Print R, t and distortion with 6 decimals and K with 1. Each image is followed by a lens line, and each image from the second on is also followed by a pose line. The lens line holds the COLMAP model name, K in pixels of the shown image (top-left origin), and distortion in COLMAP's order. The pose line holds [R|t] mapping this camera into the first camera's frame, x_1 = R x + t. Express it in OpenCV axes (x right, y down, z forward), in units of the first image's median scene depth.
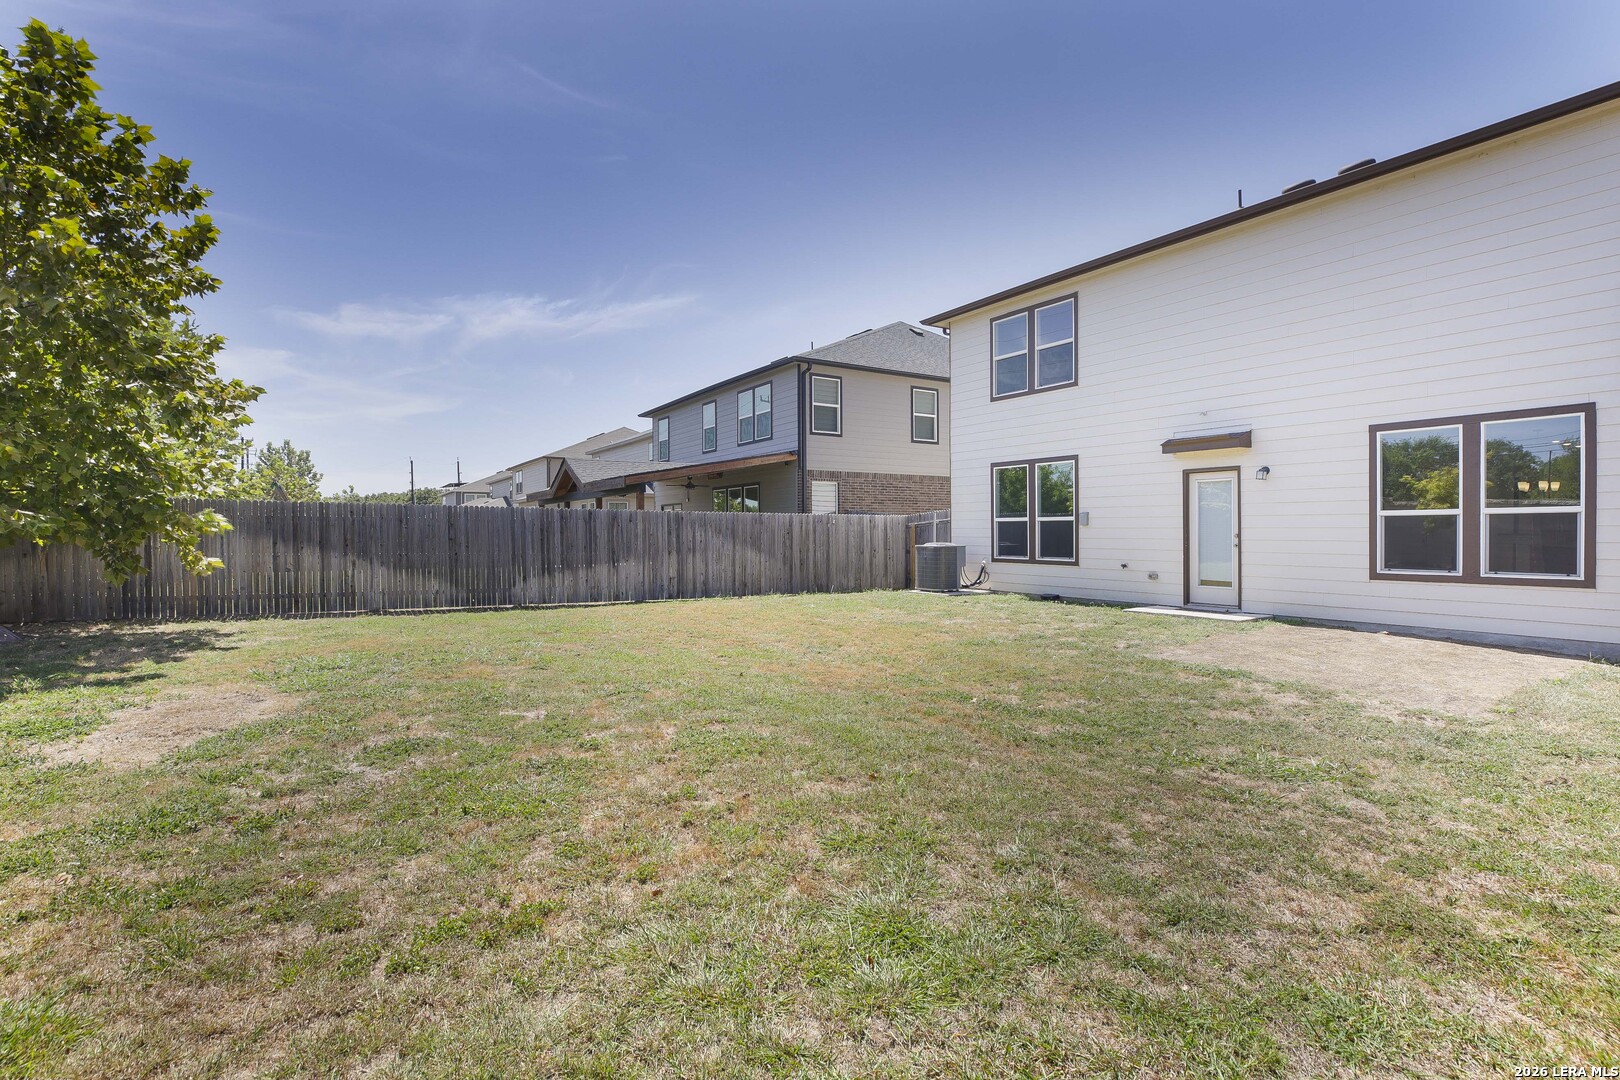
lens RADIAL K [[797.7, 0, 804.2], [0, 797.7, 532.0], [0, 0, 1]] dist [-0.000402, 0.000416]
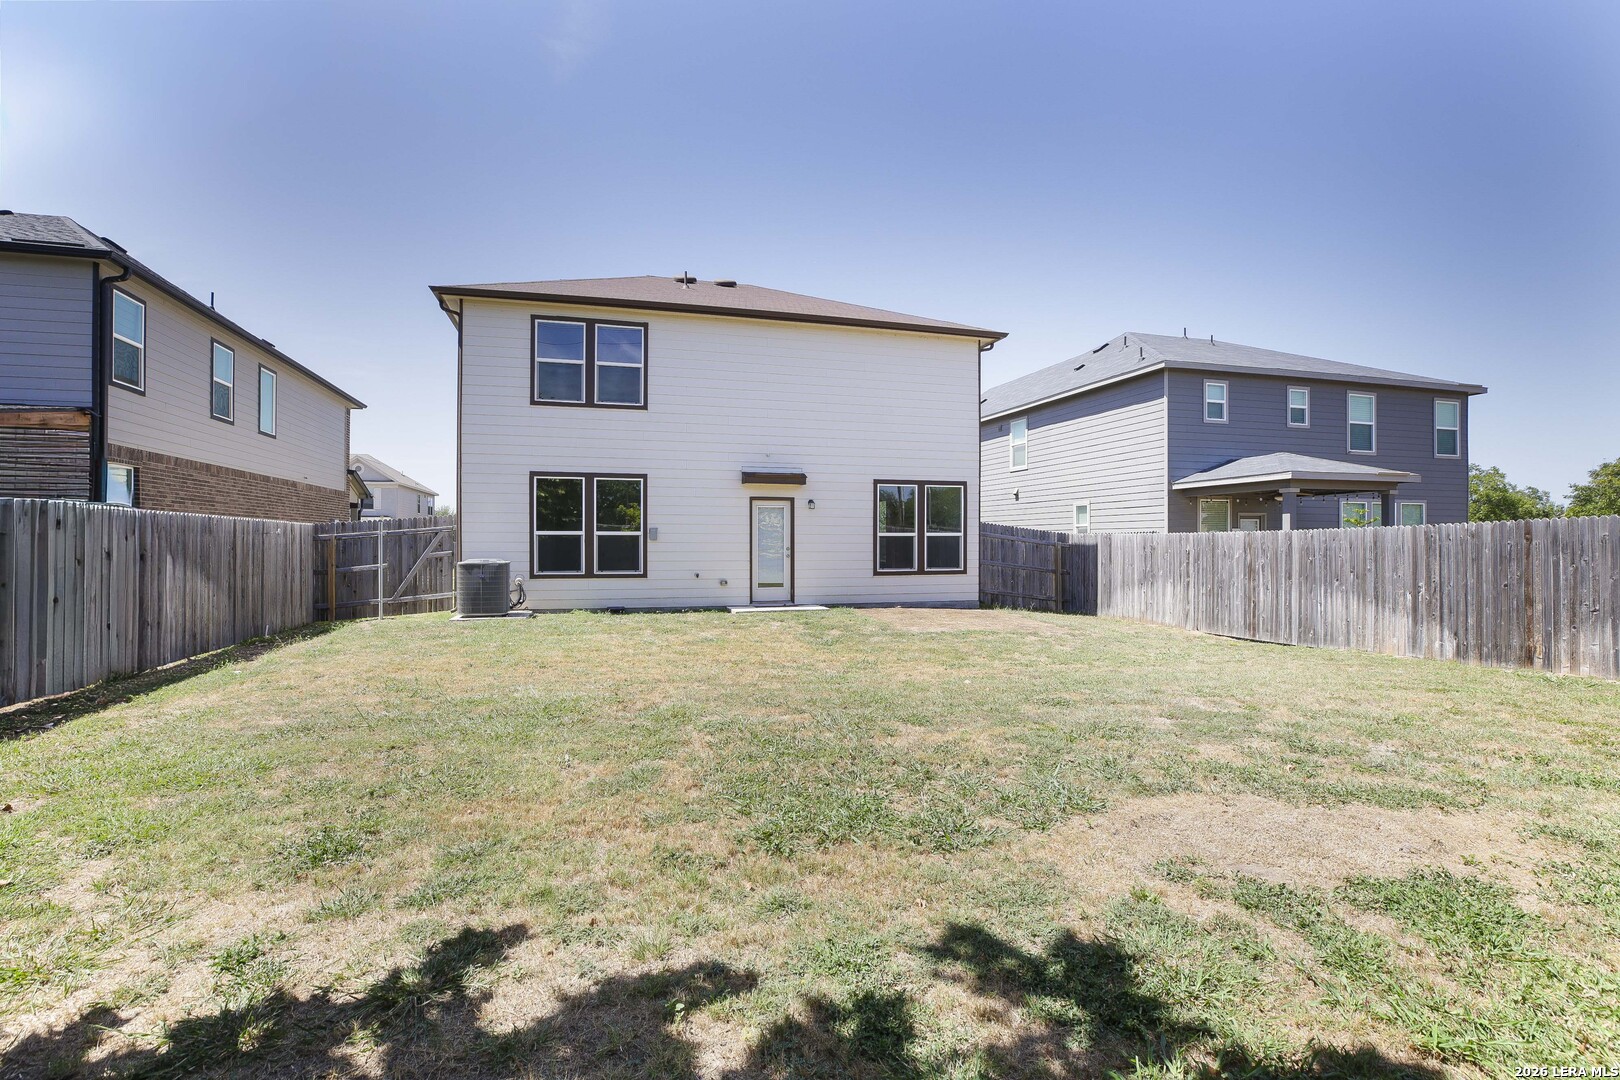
lens RADIAL K [[797.7, 0, 799.6], [0, 797.7, 541.4], [0, 0, 1]] dist [-0.000402, 0.000416]
pose [[0.297794, -0.002285, 0.954627, -0.580292], [-0.002309, 0.999992, 0.003113, -0.009376], [-0.954627, -0.003131, 0.297787, 0.449368]]
